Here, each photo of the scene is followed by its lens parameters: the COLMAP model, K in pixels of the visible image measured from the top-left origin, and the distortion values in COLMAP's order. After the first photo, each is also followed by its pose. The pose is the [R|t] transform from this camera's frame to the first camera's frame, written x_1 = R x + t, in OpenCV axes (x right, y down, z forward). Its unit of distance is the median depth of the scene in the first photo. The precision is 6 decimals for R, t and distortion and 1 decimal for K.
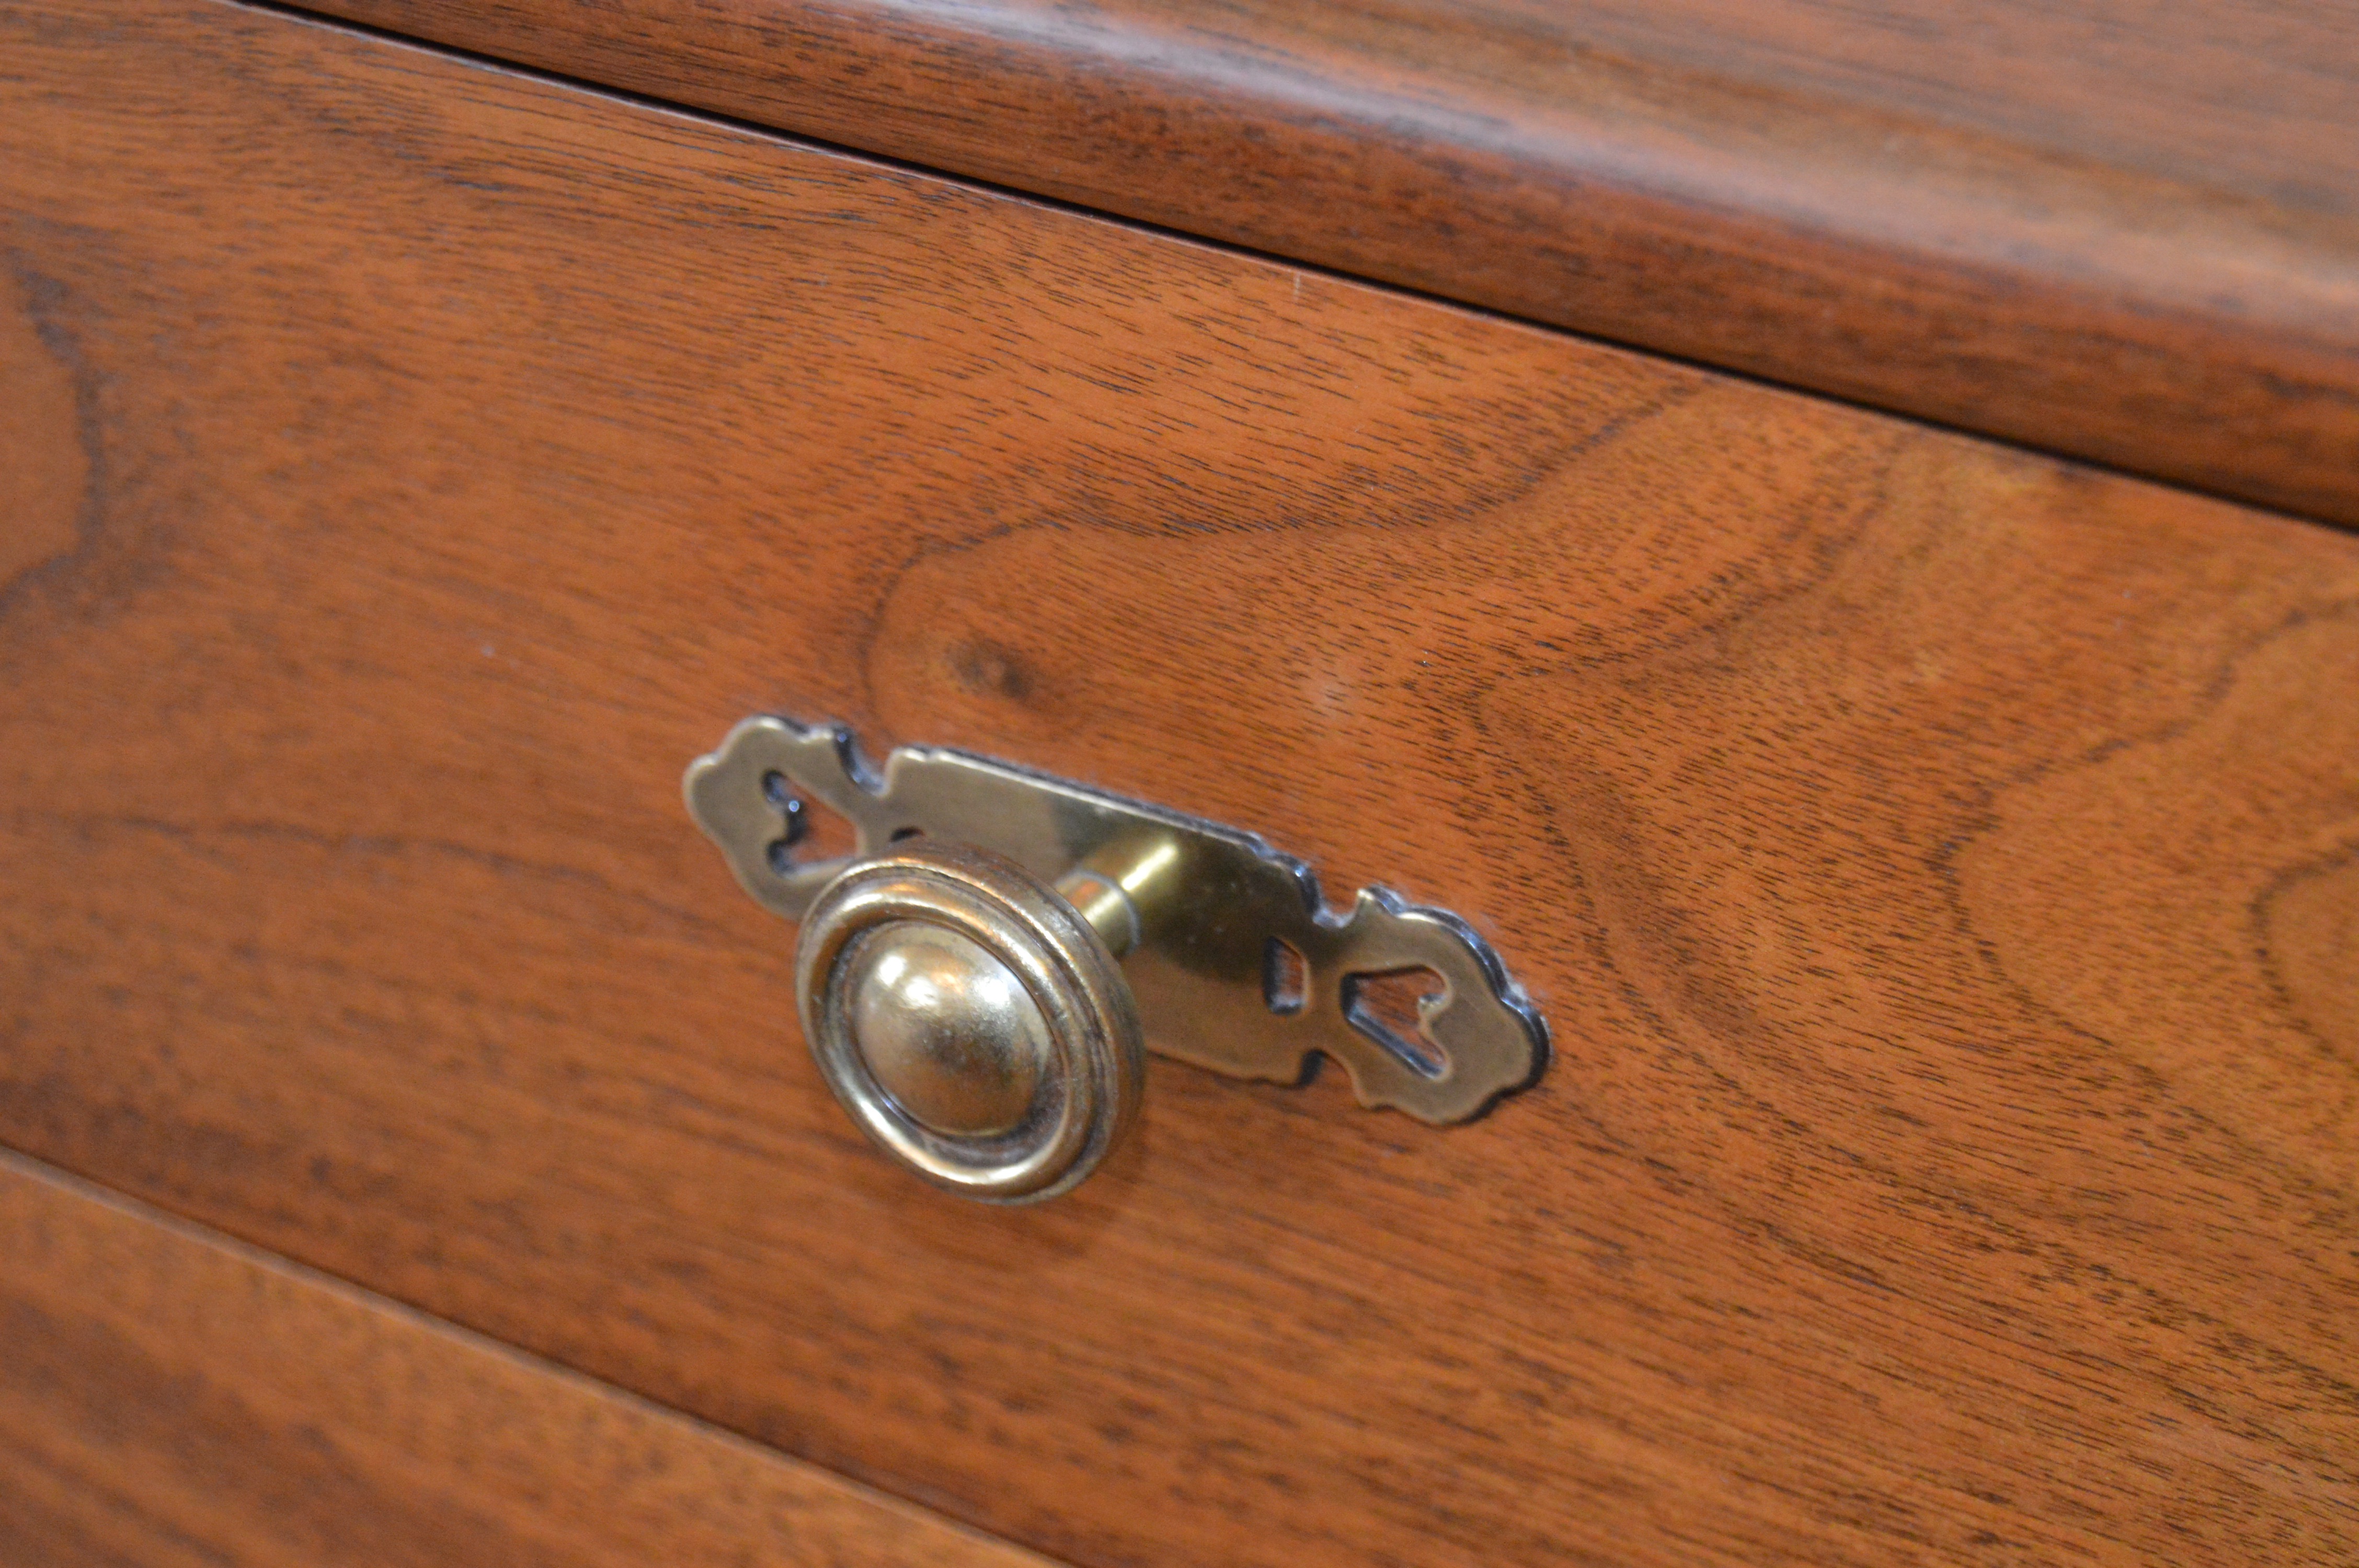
lens RADIAL K [[5325.9, 0, 1189.1], [0, 5325.9, 794.8], [0, 0, 1]] dist [-0.008990, 0.000000]
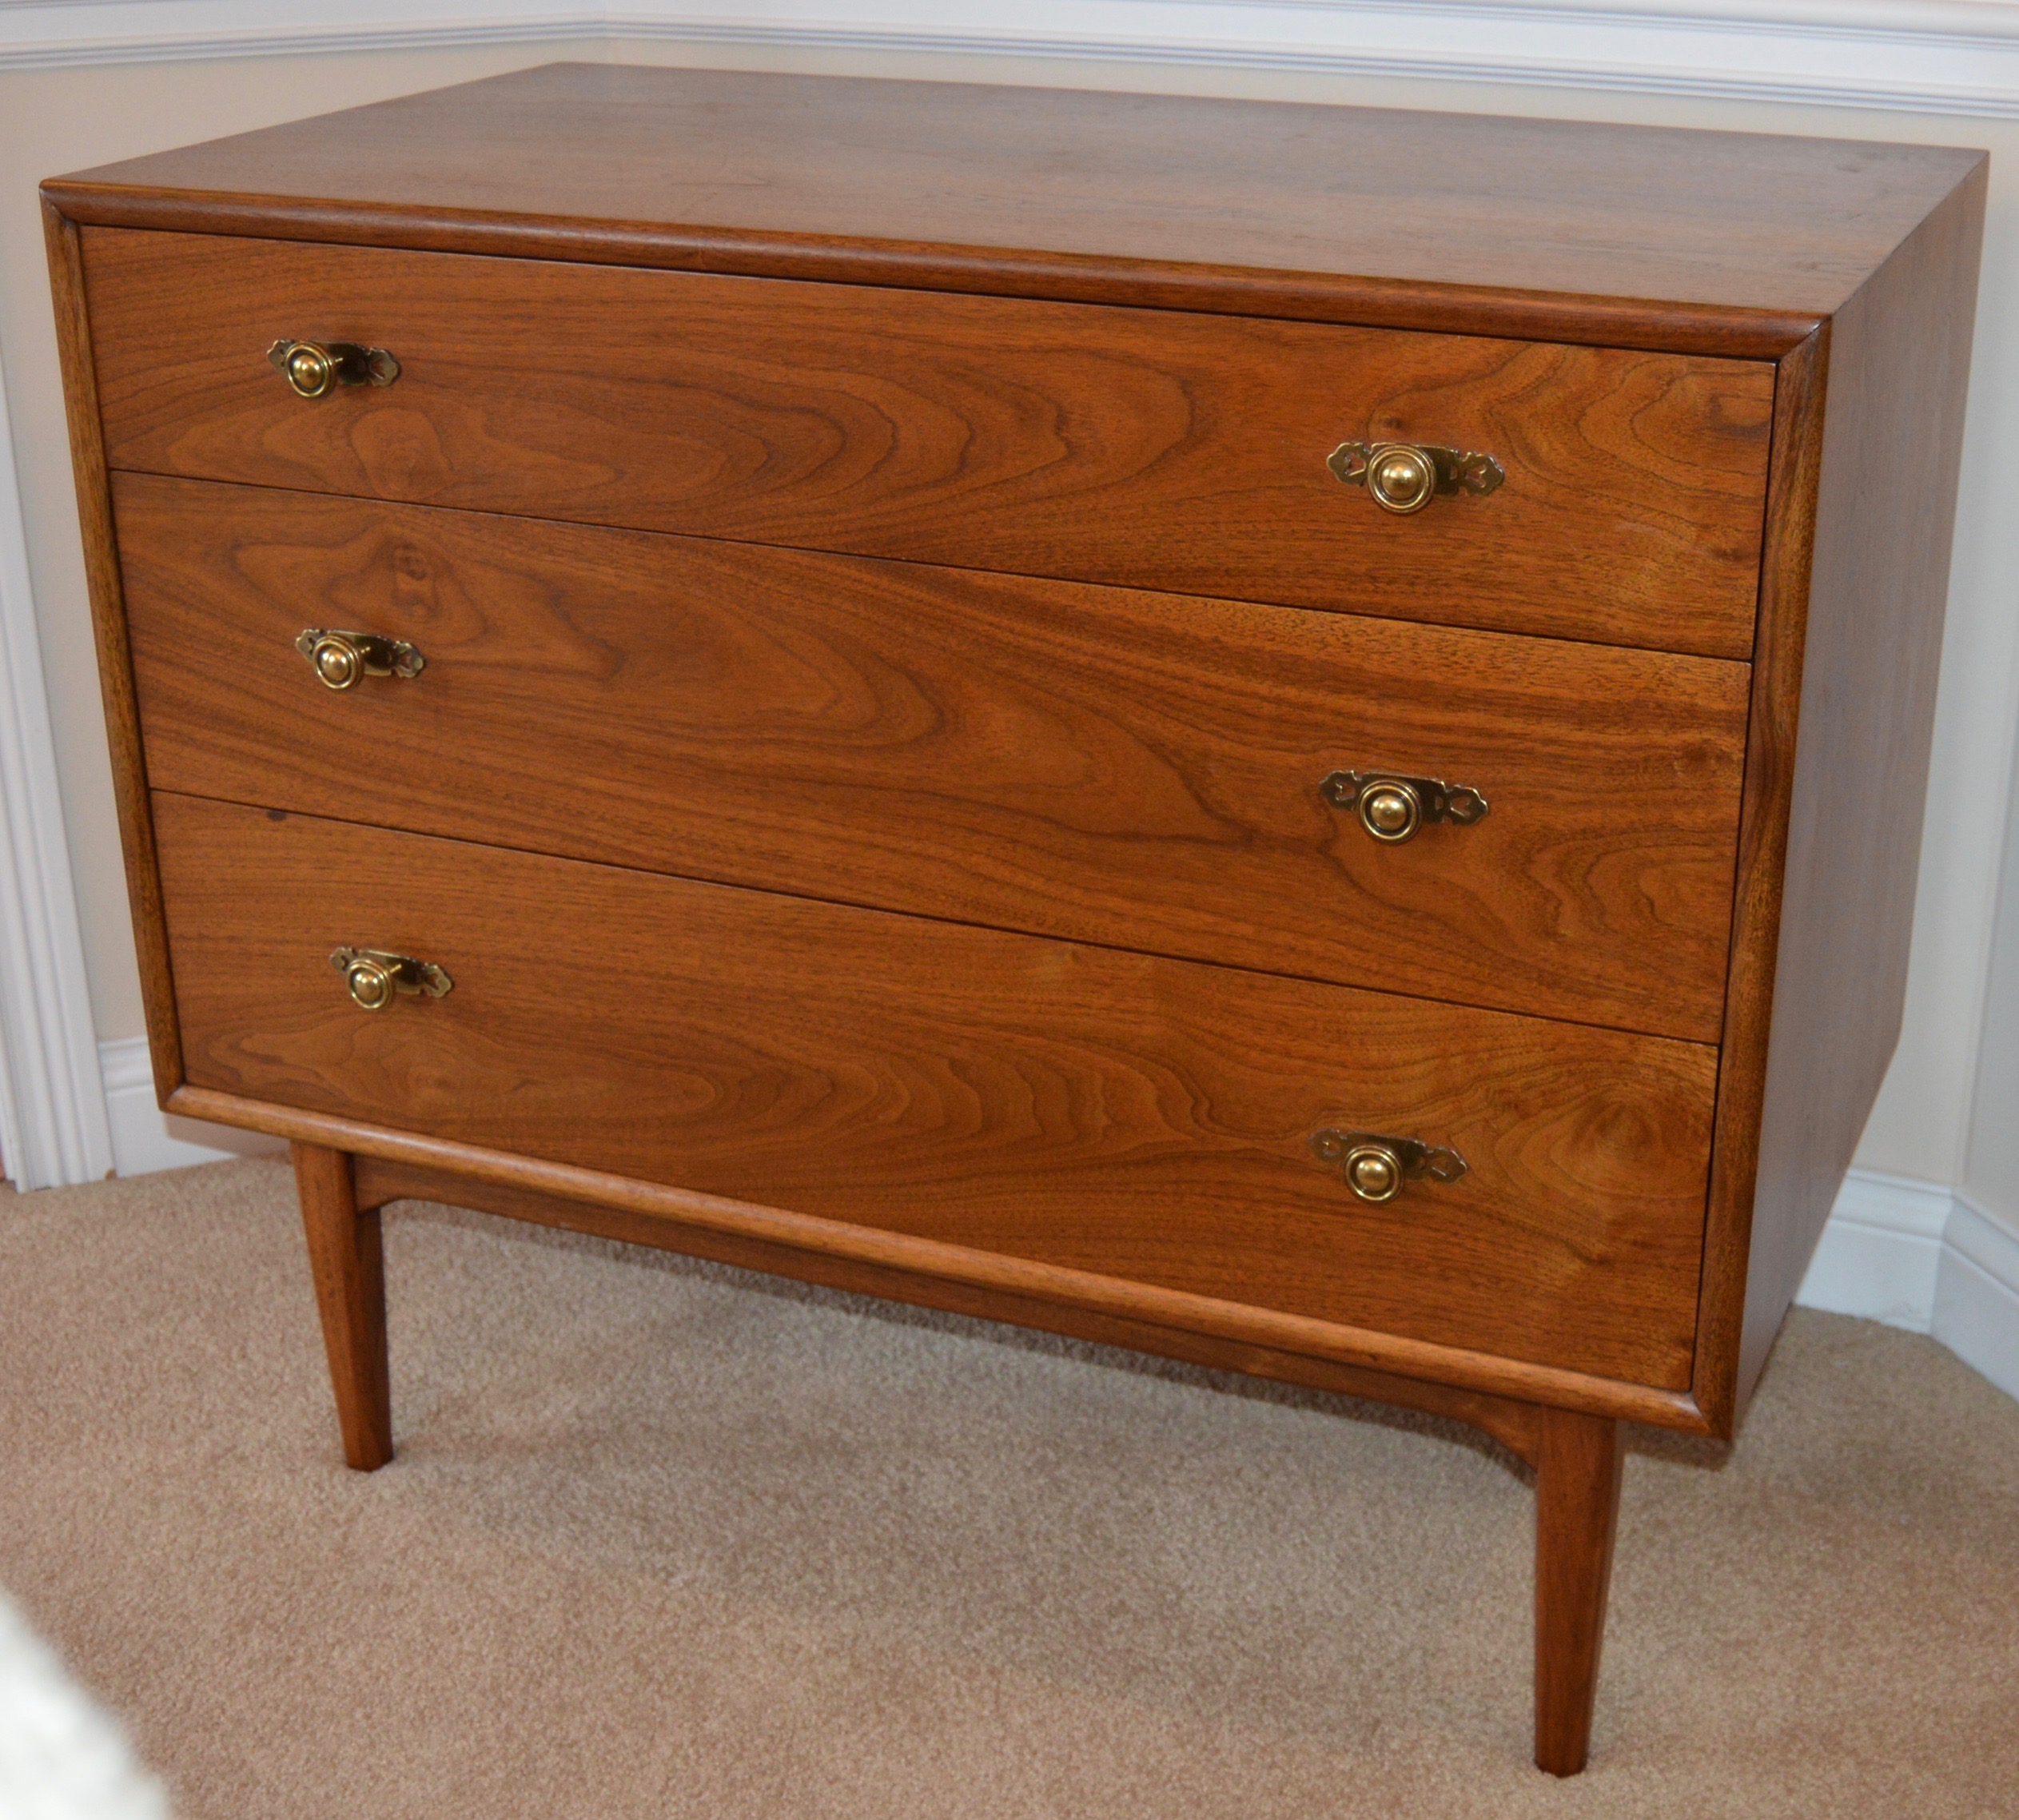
lens RADIAL K [[3058.0, 0, 1121.3], [0, 3058.0, 872.8], [0, 0, 1]] dist [-0.086651, 0.000000]
pose [[0.988438, -0.052902, 0.142100, -0.753098], [0.073510, 0.986853, -0.143937, 0.828922], [-0.132618, 0.152718, 0.979331, -1.894953]]
